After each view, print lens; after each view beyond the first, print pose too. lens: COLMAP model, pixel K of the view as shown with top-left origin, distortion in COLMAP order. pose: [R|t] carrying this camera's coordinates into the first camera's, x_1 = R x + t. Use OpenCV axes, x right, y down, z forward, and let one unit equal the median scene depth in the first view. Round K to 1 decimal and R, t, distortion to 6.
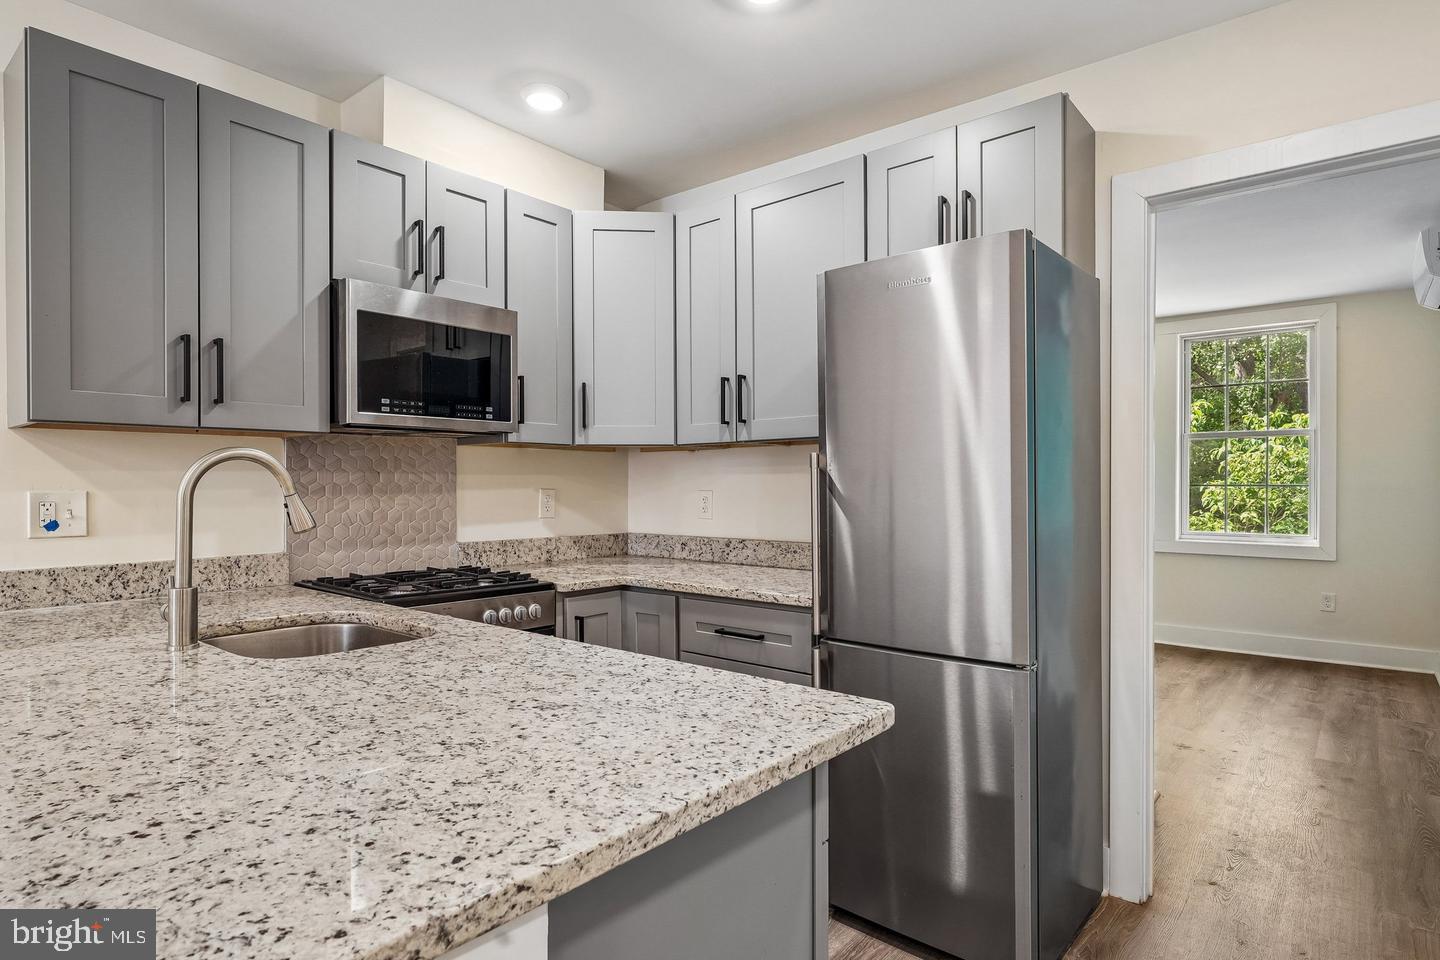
lens RADIAL K [[792.5, 0, 720.0], [0, 792.5, 480.0], [0, 0, 1]] dist [0.000696, -0.000087]
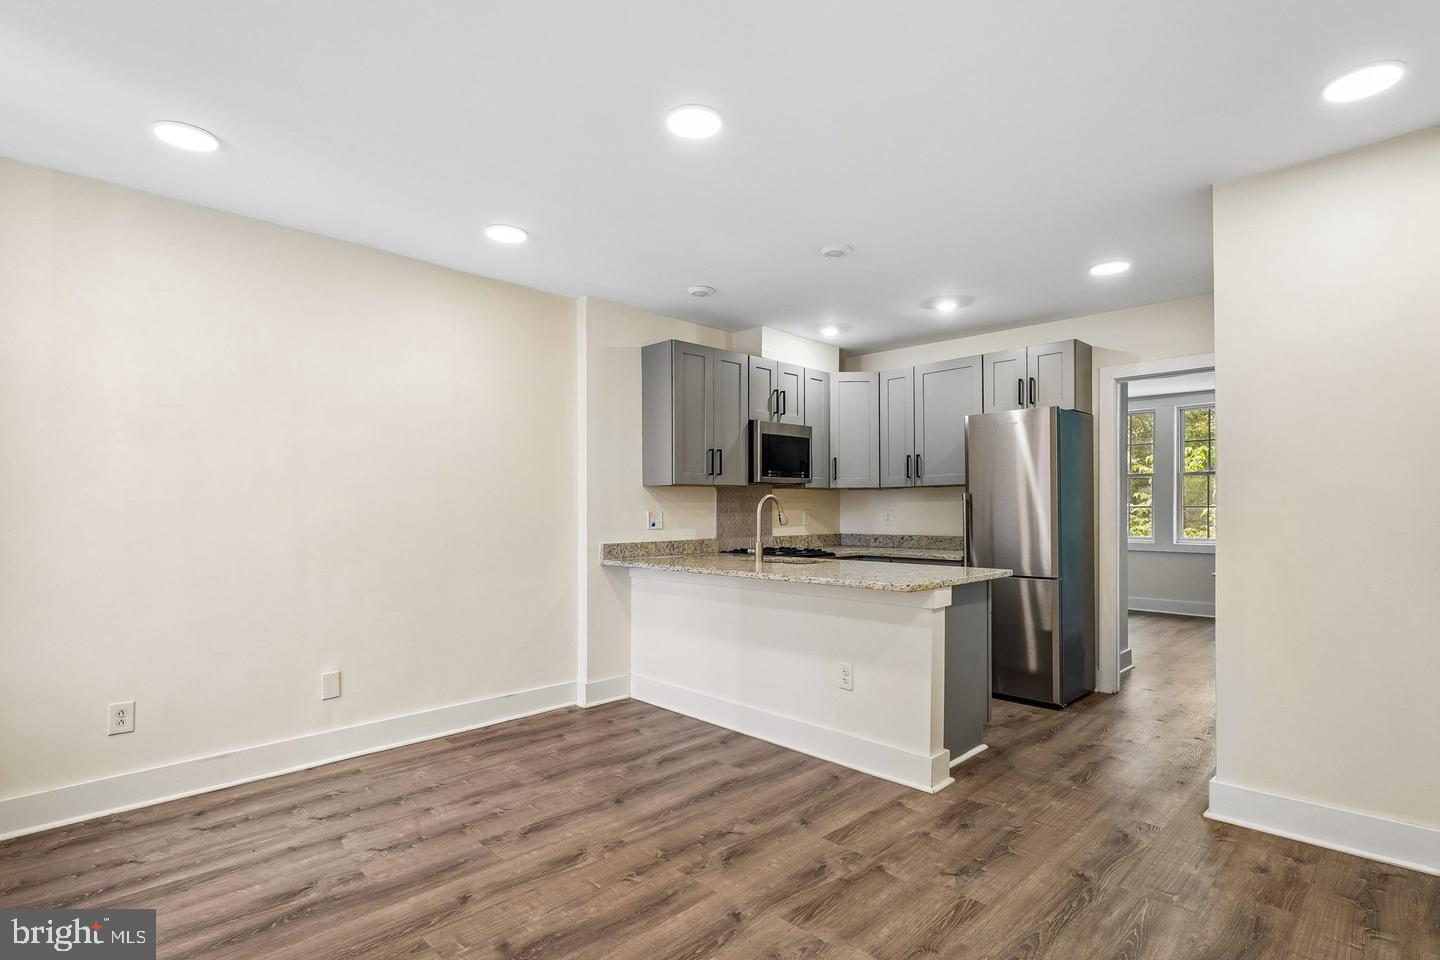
lens RADIAL K [[702.3, 0, 725.0], [0, 702.3, 508.5], [0, 0, 1]] dist [-0.000788, -0.000017]
pose [[0.994897, -0.003051, -0.100850, -0.313806], [0.003711, 0.999973, 0.006362, -0.005252], [0.100828, -0.006704, 0.994881, -0.951202]]
